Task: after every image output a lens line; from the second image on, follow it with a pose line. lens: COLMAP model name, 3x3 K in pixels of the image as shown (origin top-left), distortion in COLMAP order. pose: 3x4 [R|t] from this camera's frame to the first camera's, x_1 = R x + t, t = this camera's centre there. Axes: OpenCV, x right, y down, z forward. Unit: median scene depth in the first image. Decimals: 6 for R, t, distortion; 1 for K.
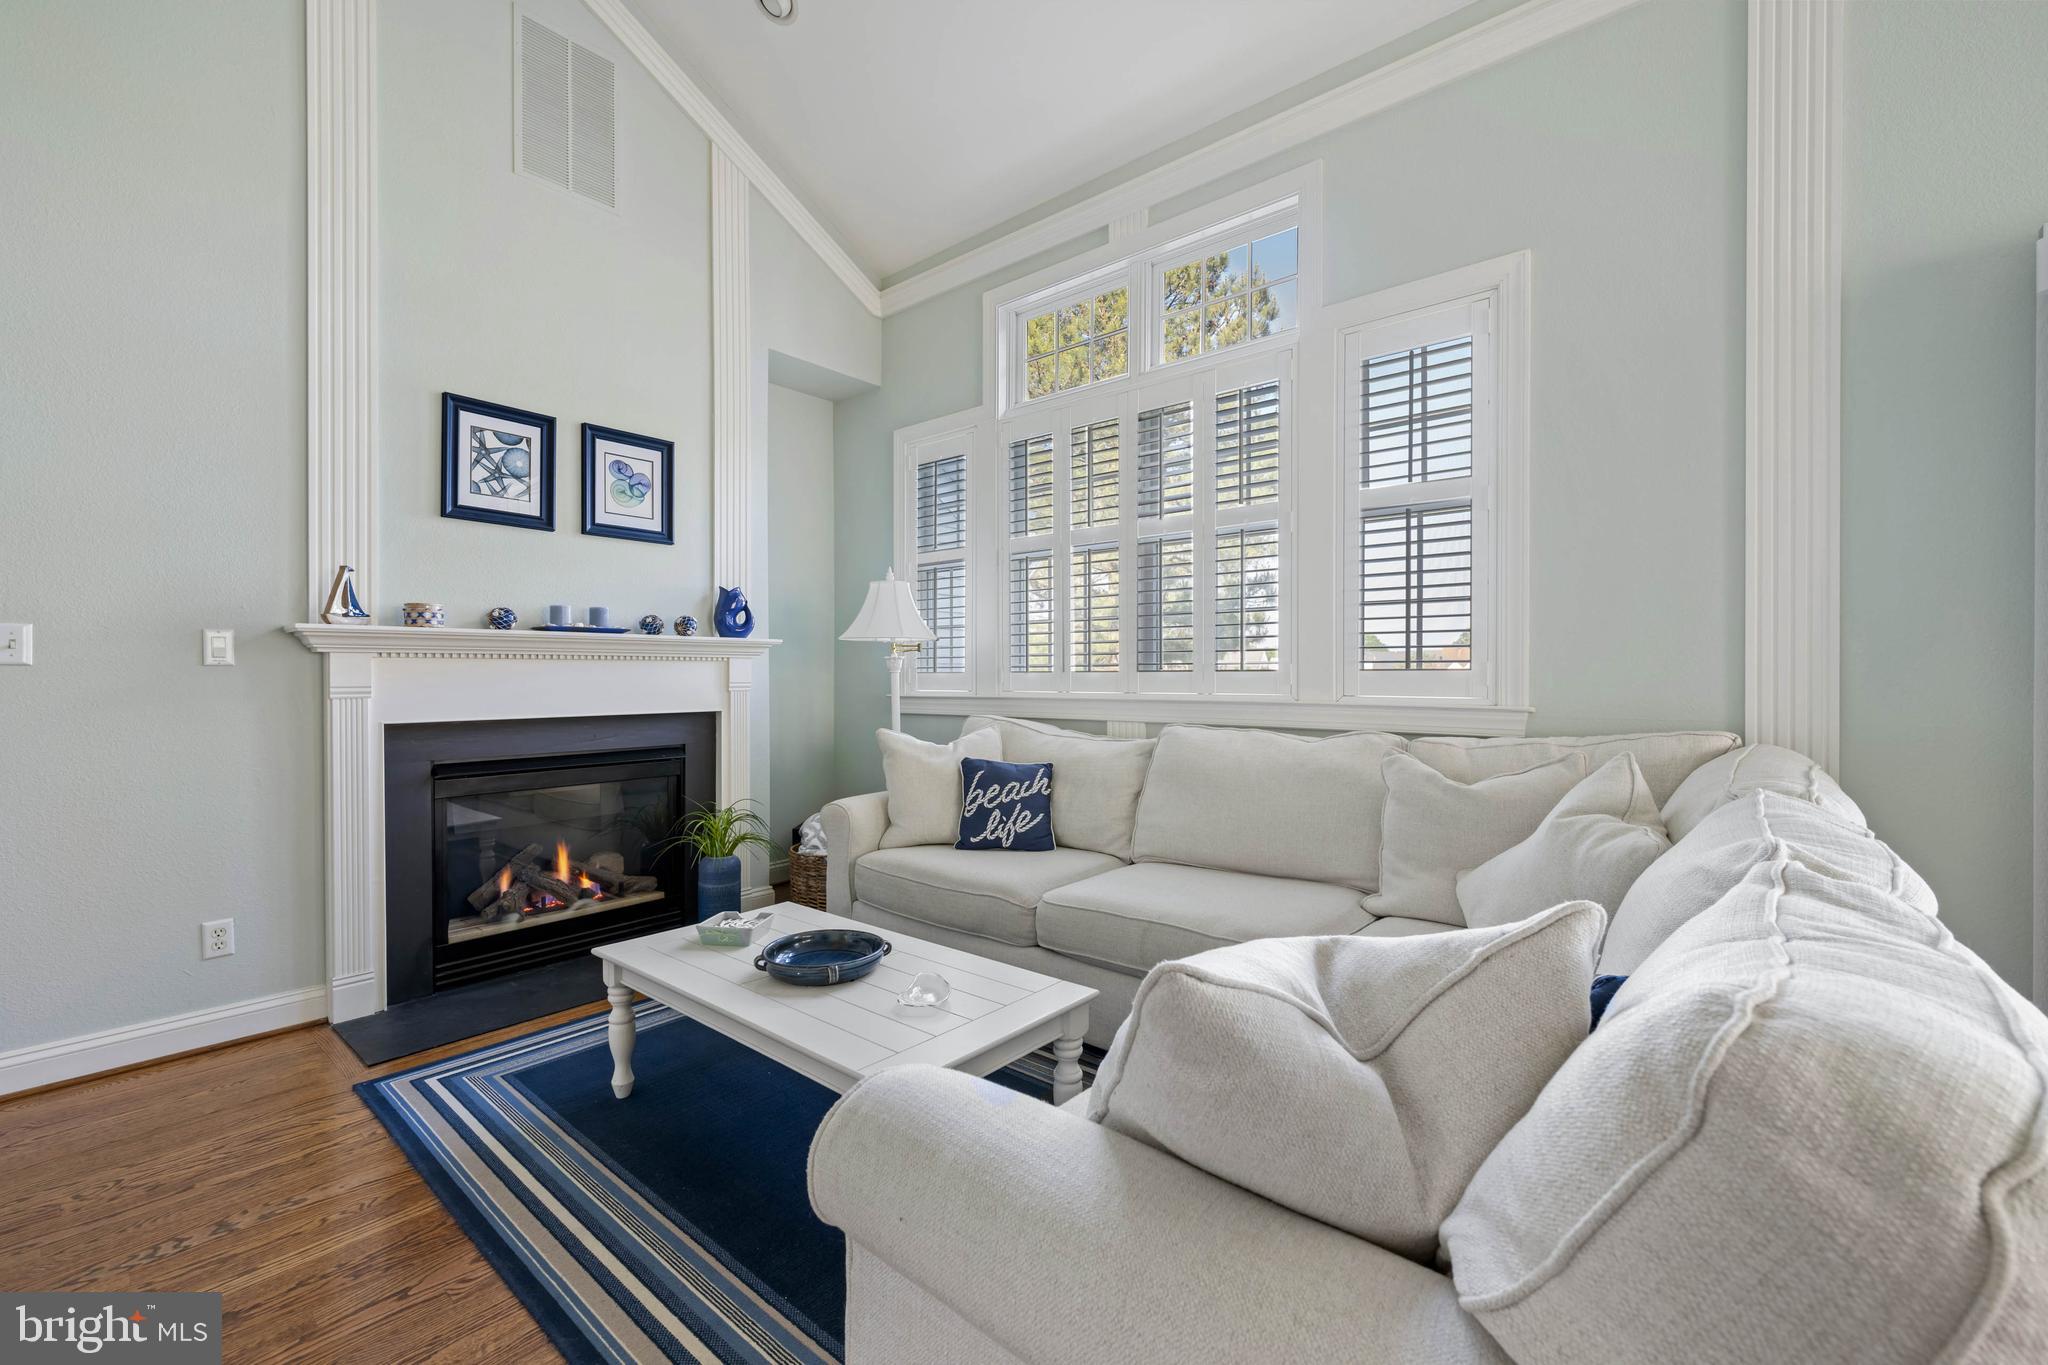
lens RADIAL K [[841.0, 0, 1044.8], [0, 841.0, 677.1], [0, 0, 1]] dist [-0.001469, 0.000323]
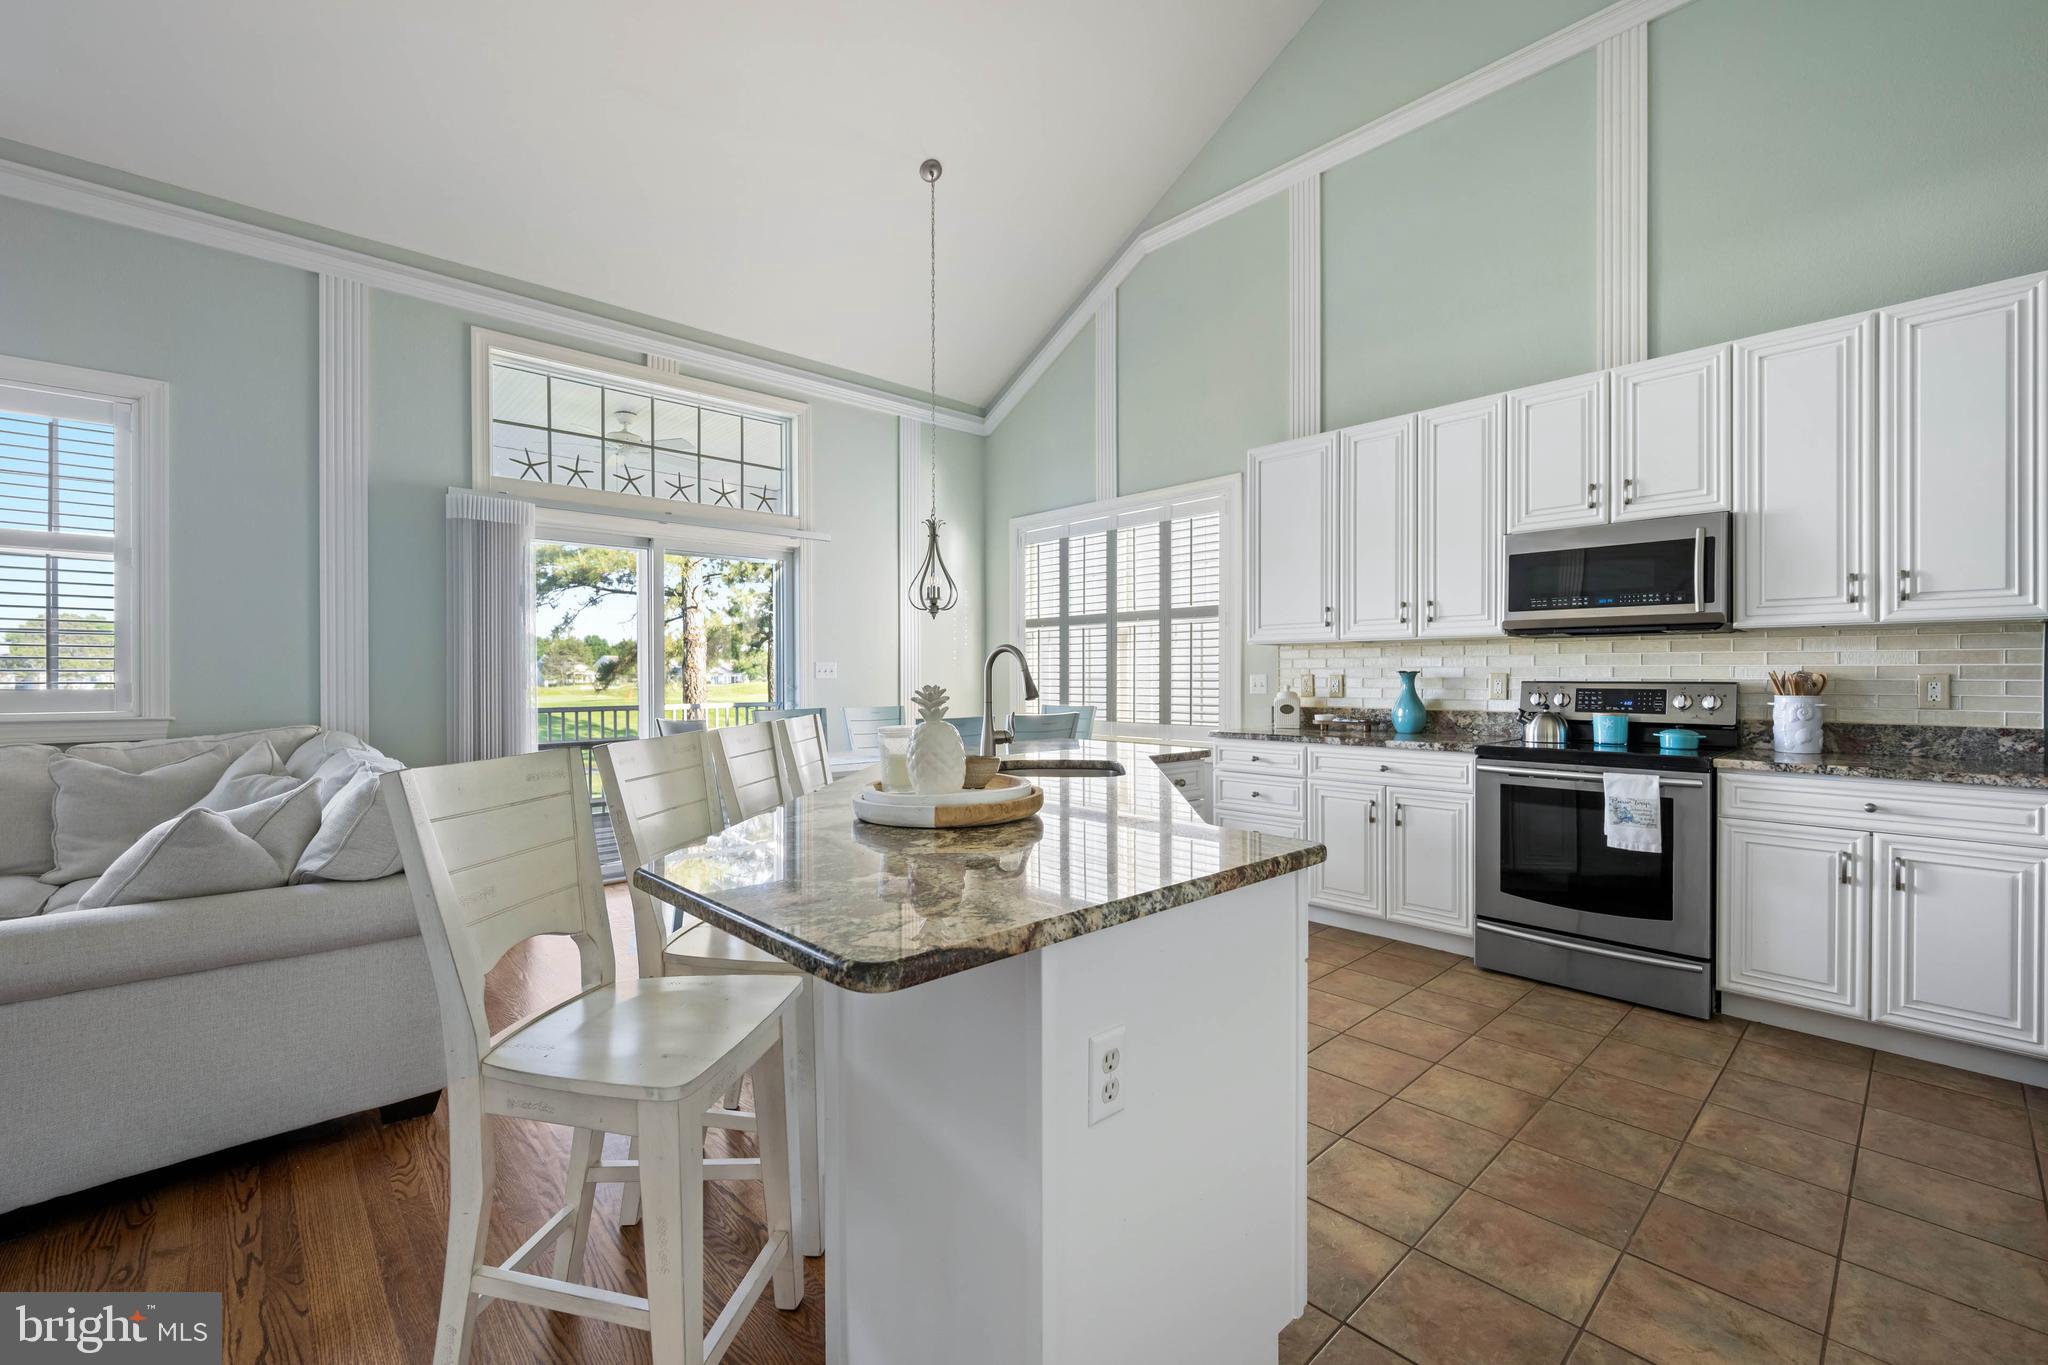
lens RADIAL K [[841.0, 0, 1029.7], [0, 841.0, 674.3], [0, 0, 1]] dist [-0.001469, 0.000323]
pose [[0.130731, -0.000047, 0.991418, -0.466424], [0.009853, 0.999951, -0.001252, -0.013774], [-0.991369, 0.009933, 0.130725, -0.439758]]
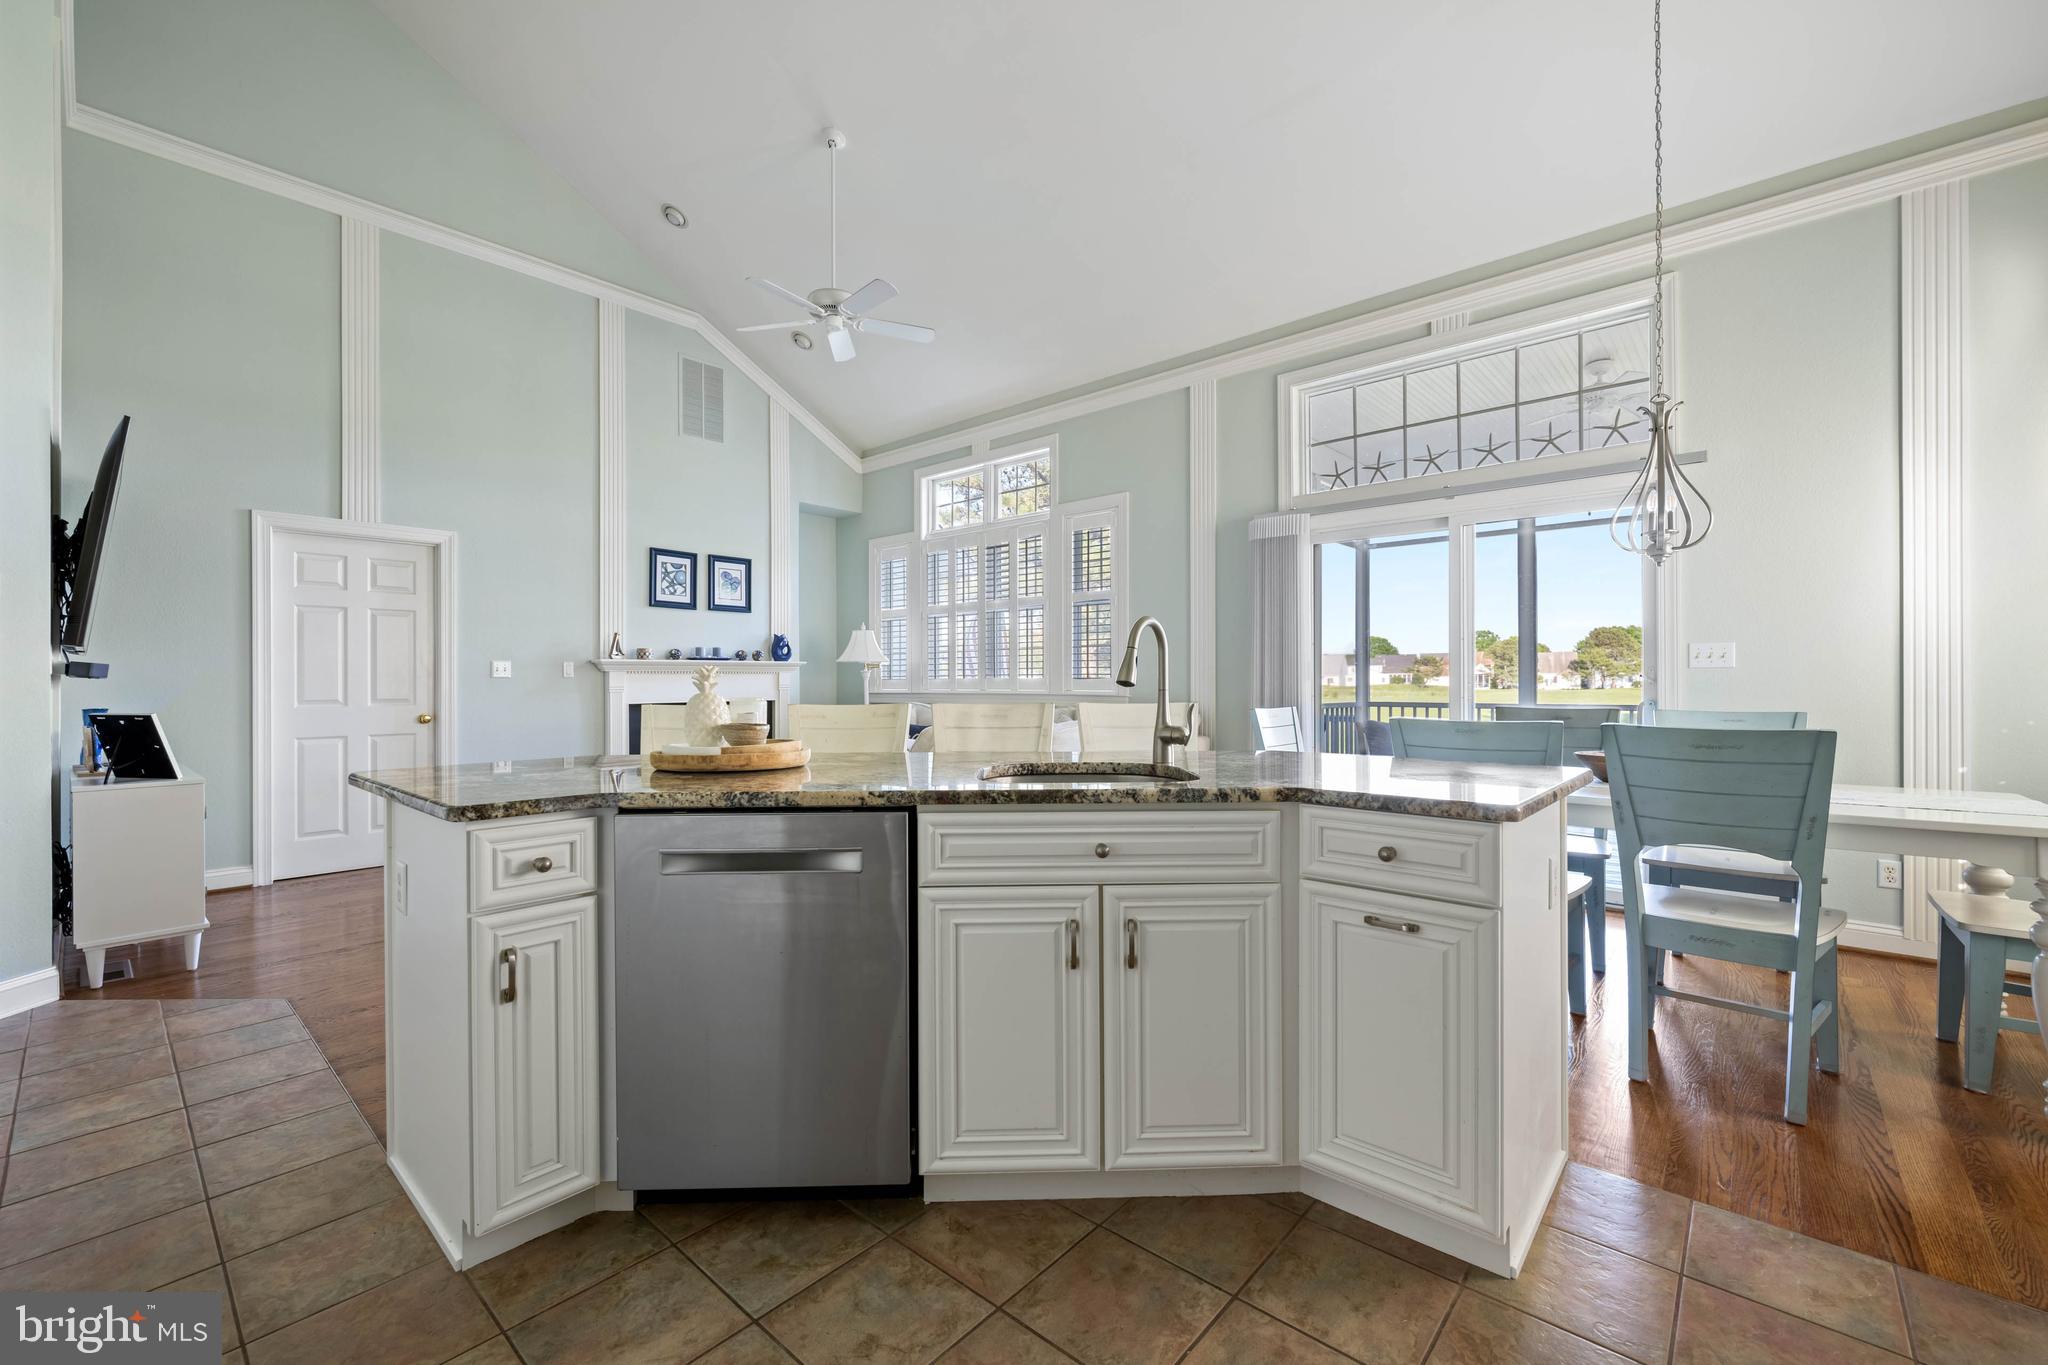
lens RADIAL K [[841.0, 0, 1013.4], [0, 841.0, 671.9], [0, 0, 1]] dist [-0.001469, 0.000323]
pose [[0.999059, -0.004778, -0.043109, 0.260079], [0.004185, 0.999896, -0.013824, 0.005554], [0.043170, 0.013631, 0.998975, -0.975051]]
